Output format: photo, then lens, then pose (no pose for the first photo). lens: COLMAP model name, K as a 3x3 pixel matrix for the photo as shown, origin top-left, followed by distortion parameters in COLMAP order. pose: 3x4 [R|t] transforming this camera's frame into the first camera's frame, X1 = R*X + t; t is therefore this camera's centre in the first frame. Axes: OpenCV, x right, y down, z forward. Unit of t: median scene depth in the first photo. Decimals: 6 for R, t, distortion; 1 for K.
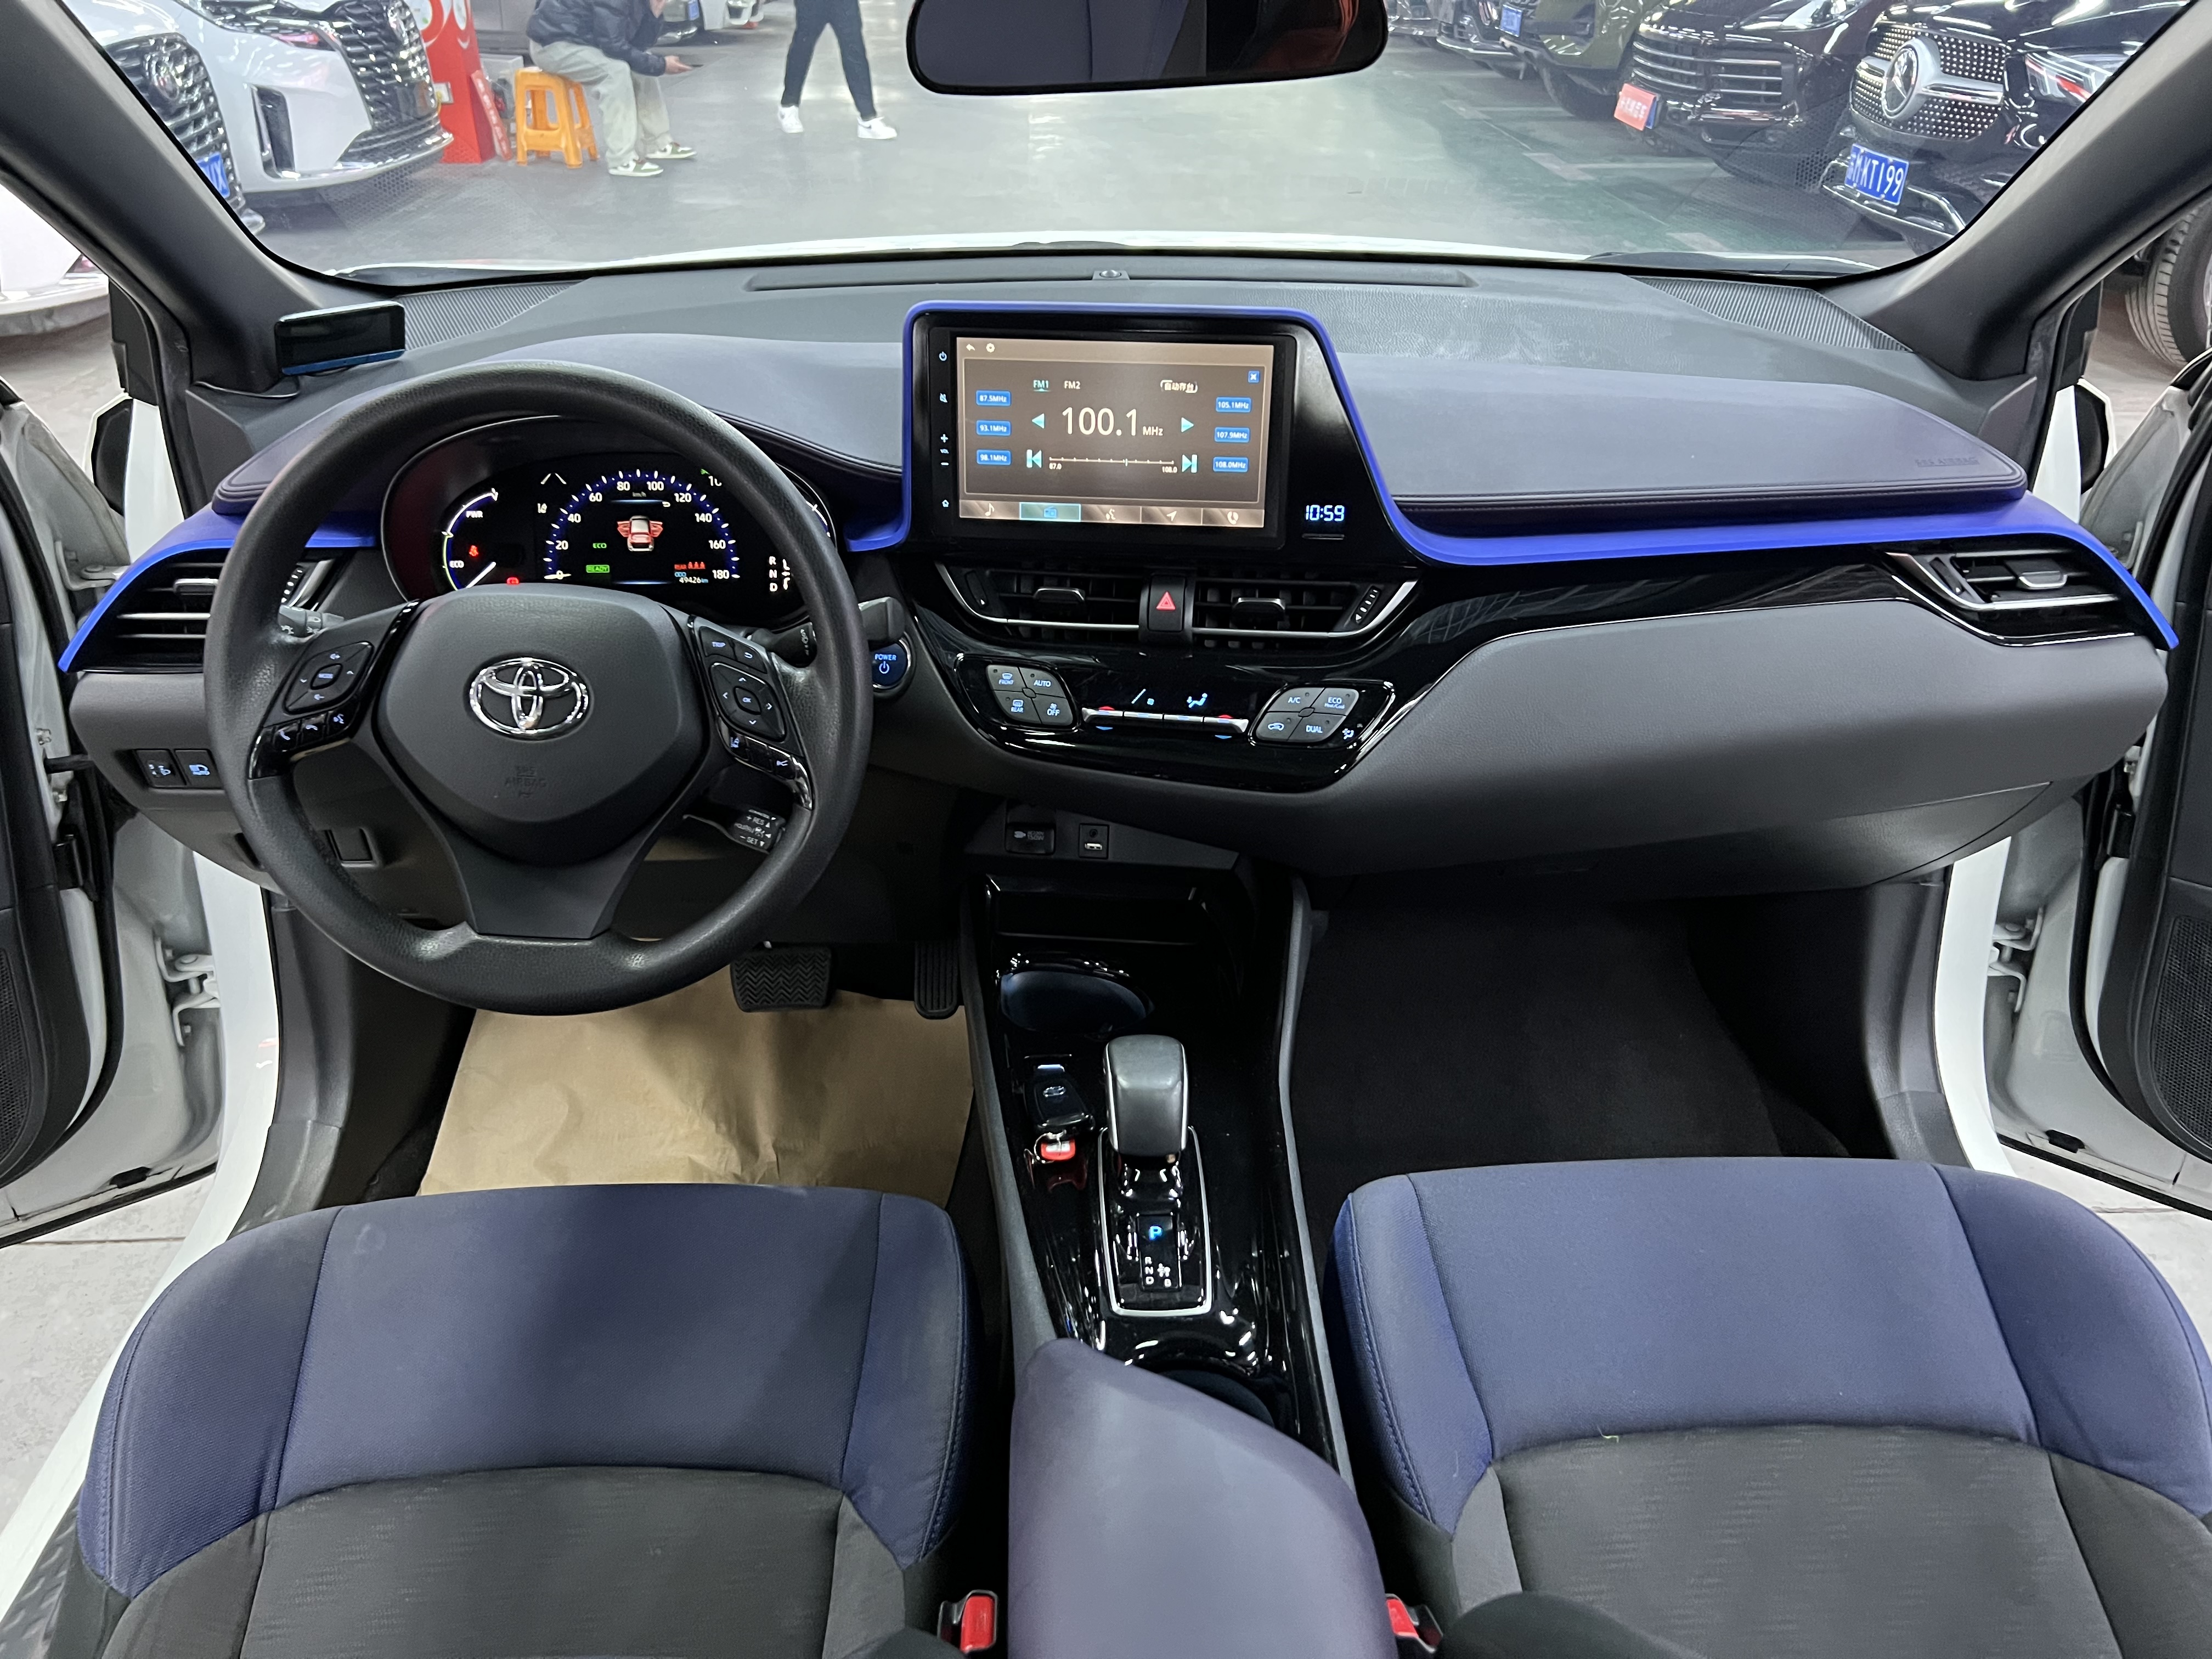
lens RADIAL K [[1655.3, 0, 1103.6], [0, 1655.3, 853.8], [0, 0, 1]] dist [0.060644, -0.068397]
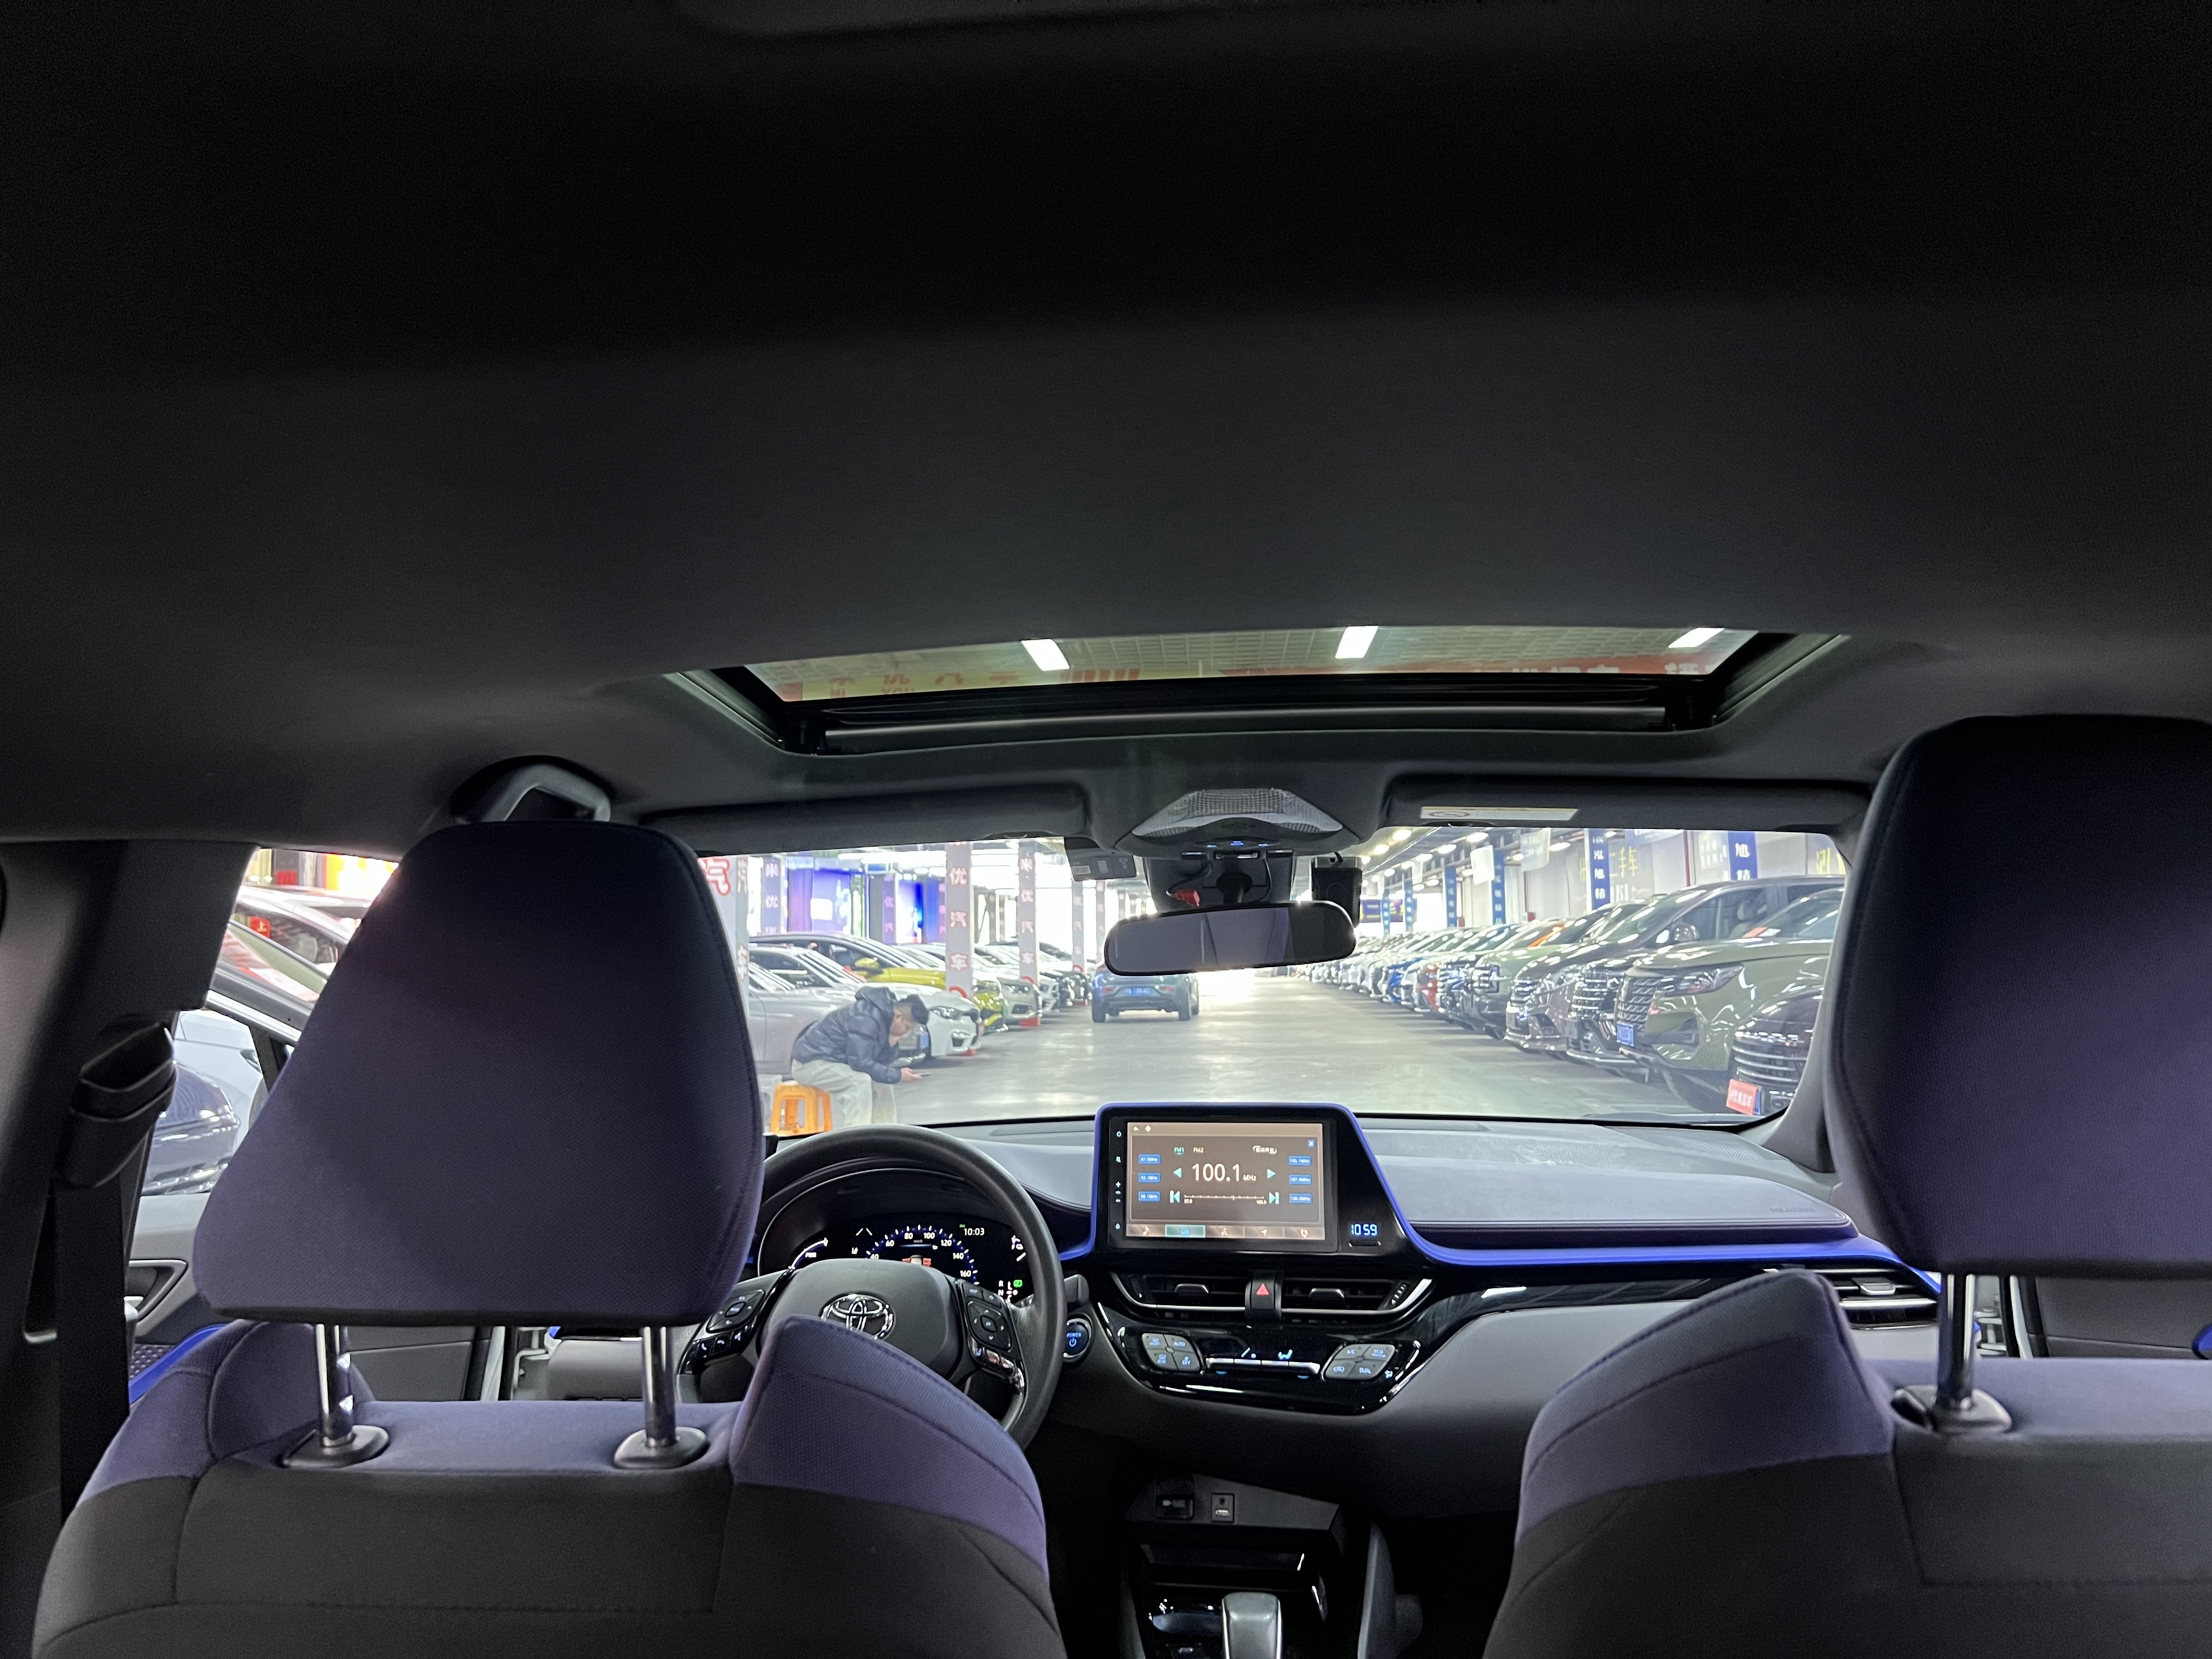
lens RADIAL K [[1654.0, 0, 1114.0], [0, 1654.0, 813.7], [0, 0, 1]] dist [0.120866, -0.251528]
pose [[0.995103, -0.030905, -0.093892, 0.057678], [-0.028110, 0.822172, -0.568545, 0.347472], [0.094766, 0.568399, 0.817277, -0.480307]]
